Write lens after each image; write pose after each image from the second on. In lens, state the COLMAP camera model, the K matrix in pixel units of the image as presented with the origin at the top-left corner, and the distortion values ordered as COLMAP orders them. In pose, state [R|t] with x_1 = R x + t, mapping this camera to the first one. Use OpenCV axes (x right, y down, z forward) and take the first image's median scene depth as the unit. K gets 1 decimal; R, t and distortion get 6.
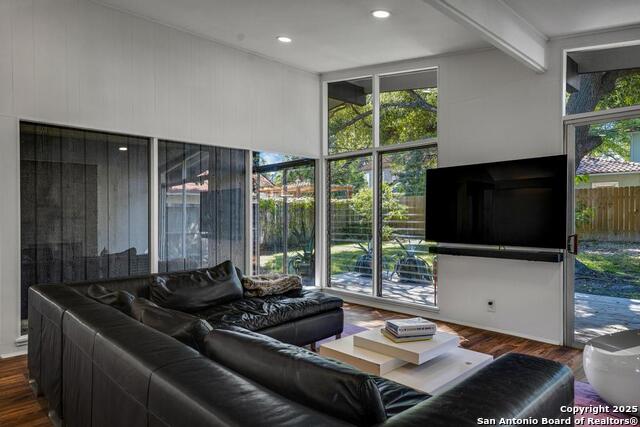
lens RADIAL K [[414.5, 0, 324.2], [0, 414.5, 214.5], [0, 0, 1]] dist [0.020579, 0.006230]
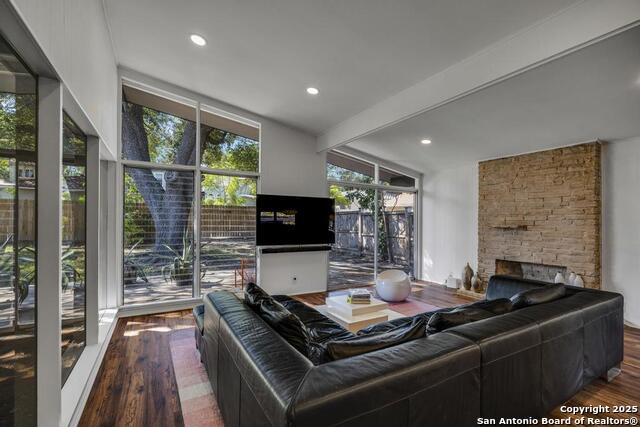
lens RADIAL K [[284.3, 0, 318.2], [0, 284.3, 217.8], [0, 0, 1]] dist [-0.000382, -0.001350]
pose [[0.240222, 0.017952, 0.970552, -0.632466], [-0.017412, 0.999748, -0.014182, -0.018342], [-0.970562, -0.013492, 0.240474, 0.570384]]
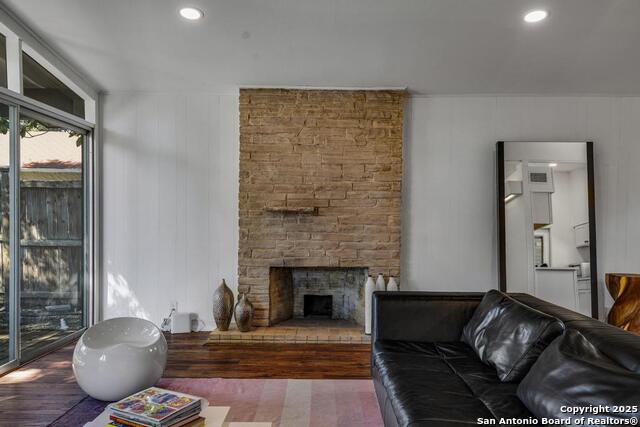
lens RADIAL K [[495.5, 0, 323.8], [0, 495.5, 233.9], [0, 0, 1]] dist [0.007952, 0.001715]
pose [[-0.711692, -0.034280, 0.701655, -0.269950], [-0.013832, 0.999299, 0.034791, 0.000874], [-0.702355, 0.015056, -0.711667, 0.843090]]
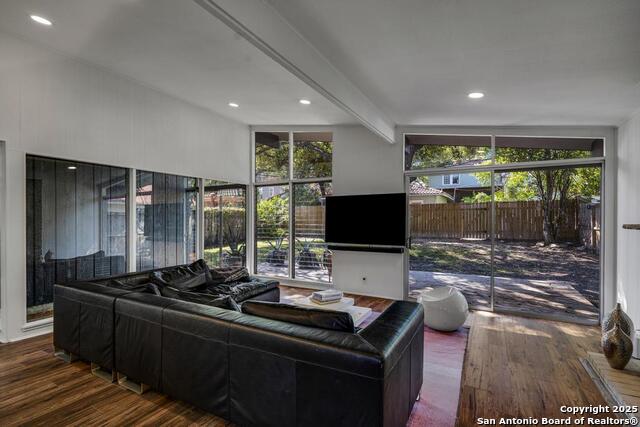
lens RADIAL K [[313.0, 0, 315.4], [0, 313.0, 217.8], [0, 0, 1]] dist [0.002950, 0.000199]
pose [[0.958882, 0.003420, 0.283784, -0.127872], [-0.003594, 0.999994, 0.000091, -0.027555], [-0.283782, -0.001107, 0.958888, -0.128088]]
